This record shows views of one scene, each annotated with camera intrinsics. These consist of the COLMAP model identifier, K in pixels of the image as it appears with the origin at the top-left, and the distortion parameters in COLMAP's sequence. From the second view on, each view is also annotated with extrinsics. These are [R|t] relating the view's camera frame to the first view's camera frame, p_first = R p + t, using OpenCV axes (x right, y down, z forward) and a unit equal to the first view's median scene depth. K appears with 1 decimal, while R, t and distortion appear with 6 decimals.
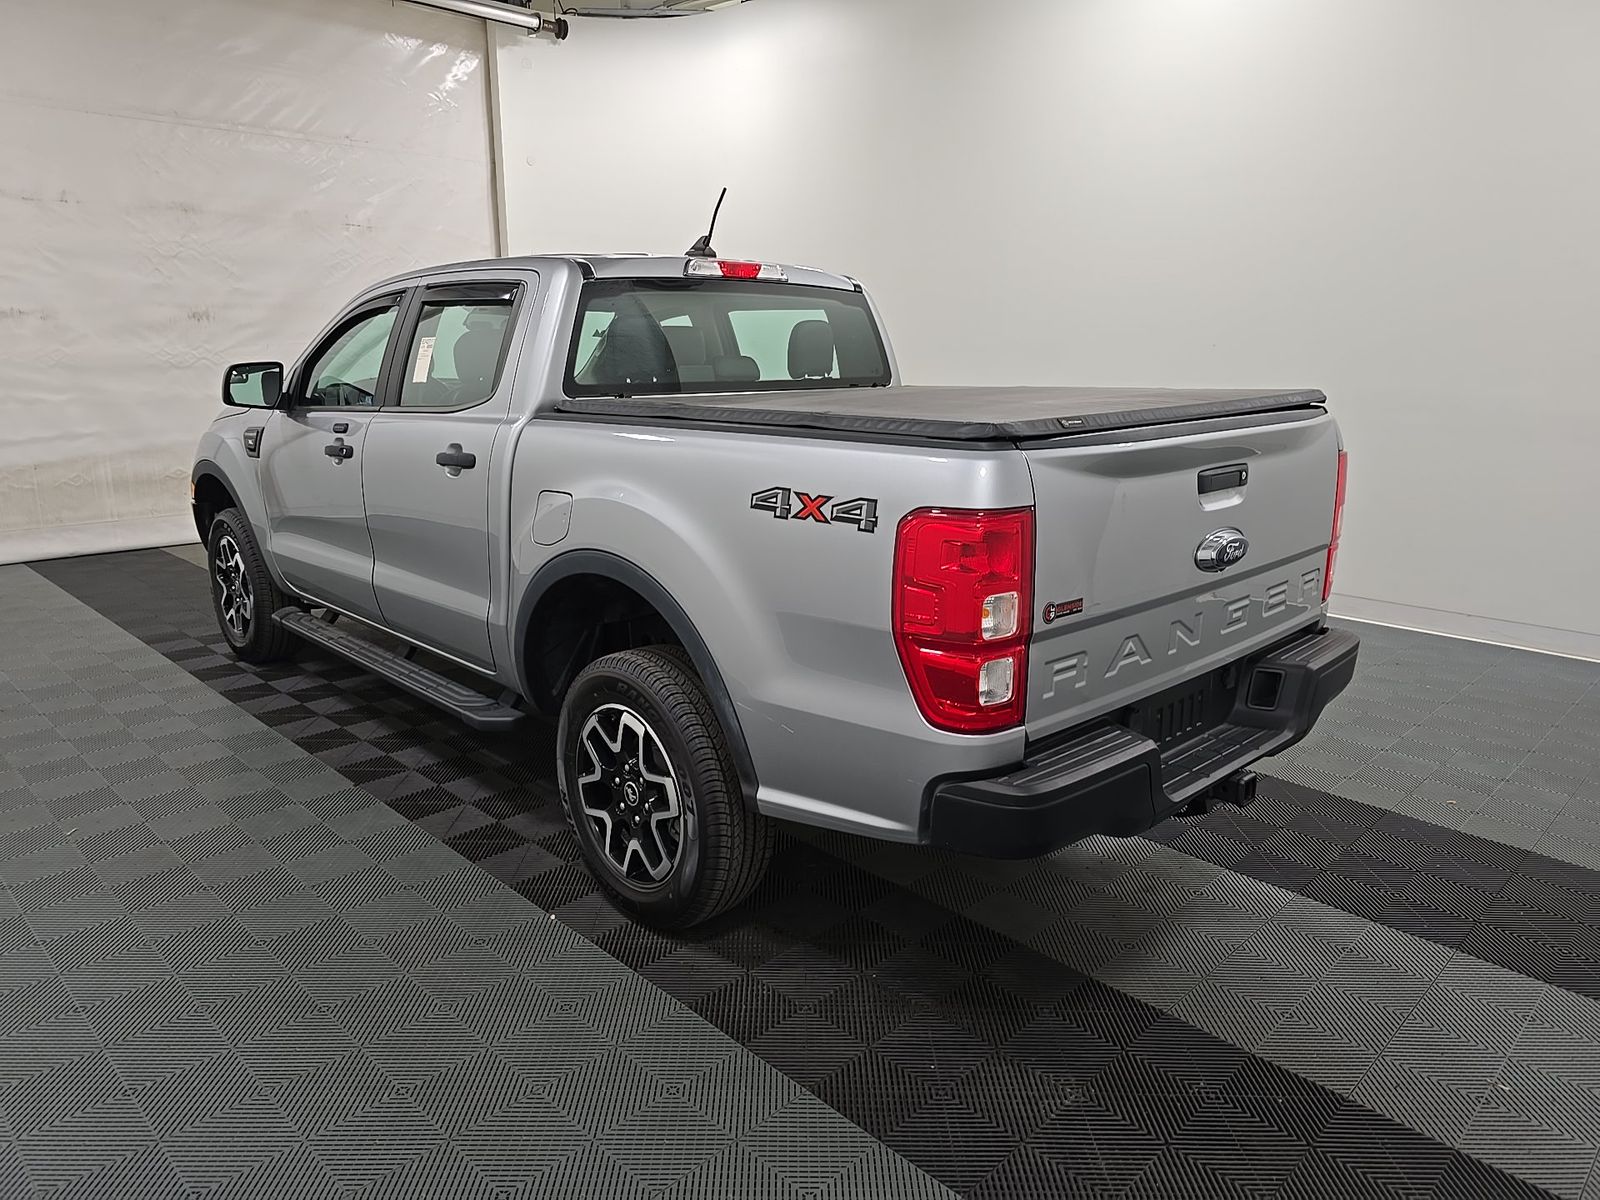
lens RADIAL K [[1097.5, 0, 800.4], [0, 1097.5, 608.5], [0, 0, 1]] dist [0.039905, -0.014691]
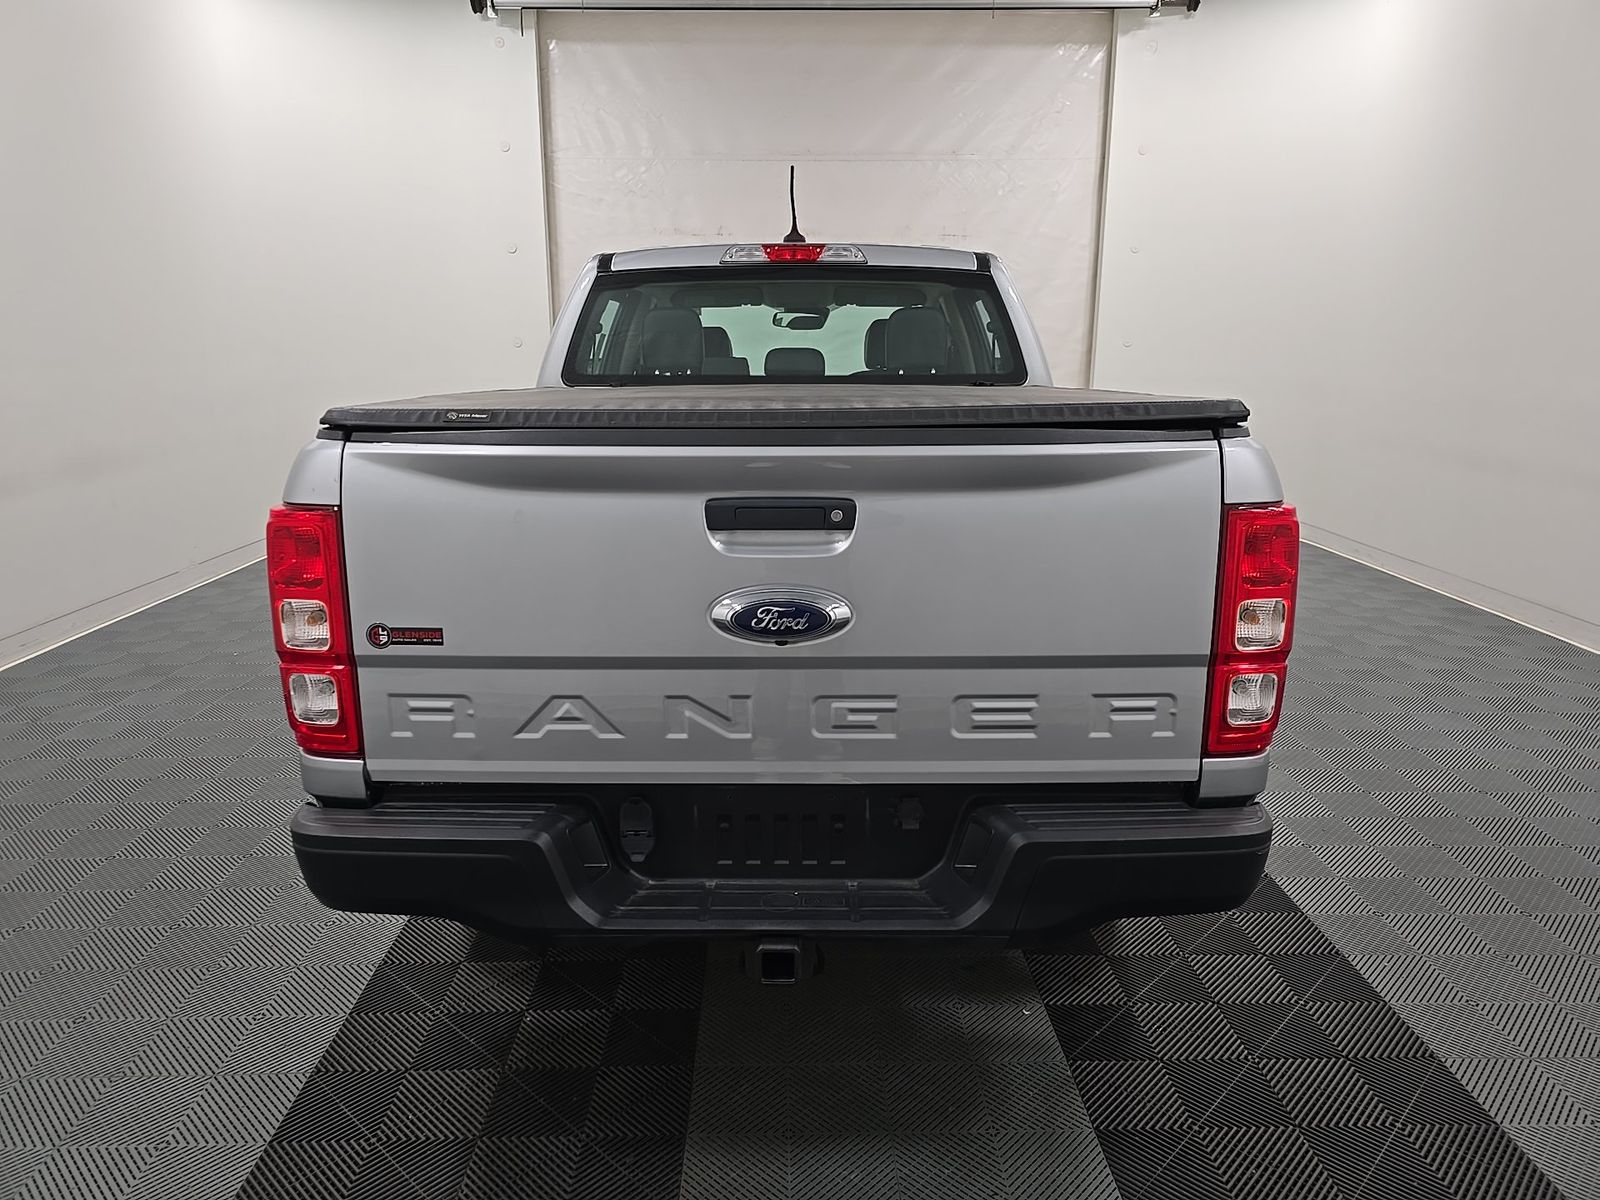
lens RADIAL K [[1097.5, 0, 791.0], [0, 1097.5, 598.2], [0, 0, 1]] dist [0.039905, -0.014691]
pose [[0.713366, 0.154464, -0.683557, 0.597539], [-0.164293, 0.985085, 0.051143, -0.069700], [0.681261, 0.075820, 0.728104, 0.344061]]
